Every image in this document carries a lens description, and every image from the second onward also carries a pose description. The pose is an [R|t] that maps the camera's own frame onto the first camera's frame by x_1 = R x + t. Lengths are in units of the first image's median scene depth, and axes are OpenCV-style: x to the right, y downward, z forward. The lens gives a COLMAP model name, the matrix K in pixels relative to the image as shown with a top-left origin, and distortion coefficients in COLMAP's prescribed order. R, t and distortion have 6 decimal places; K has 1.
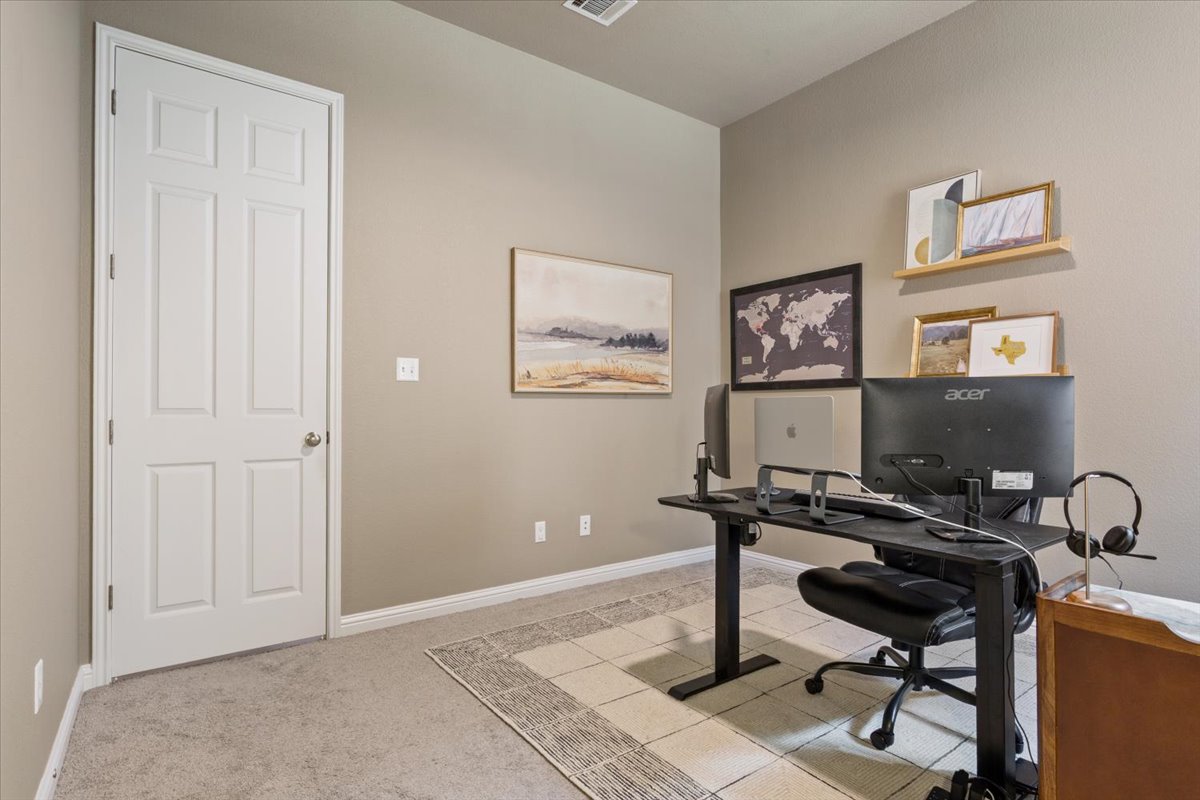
lens RADIAL K [[597.2, 0, 600.0], [0, 597.2, 400.0], [0, 0, 1]] dist [-0.000022, 0.000521]
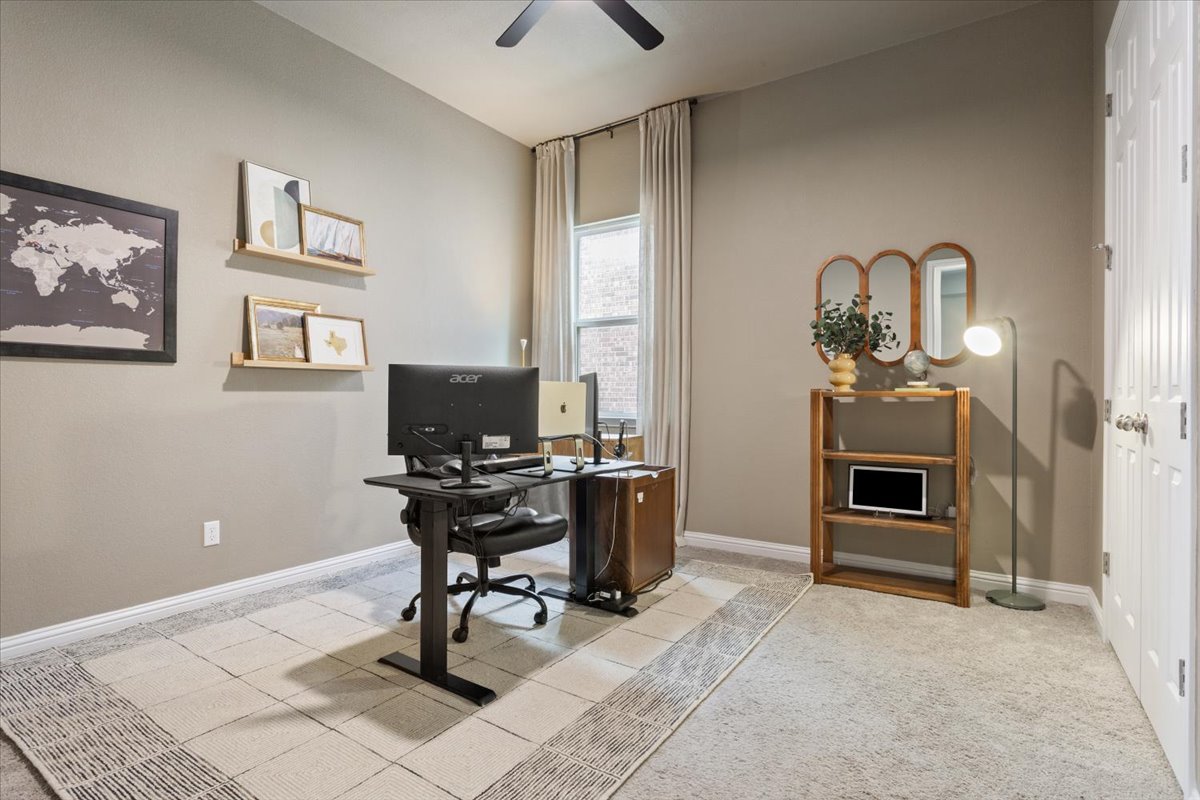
lens RADIAL K [[562.7, 0, 598.4], [0, 562.7, 382.3], [0, 0, 1]] dist [-0.002511, -0.000311]
pose [[-0.309315, 0.036586, 0.950255, -0.456573], [-0.003985, 0.999201, -0.039768, 0.031266], [-0.950951, -0.016088, -0.308923, 0.681307]]
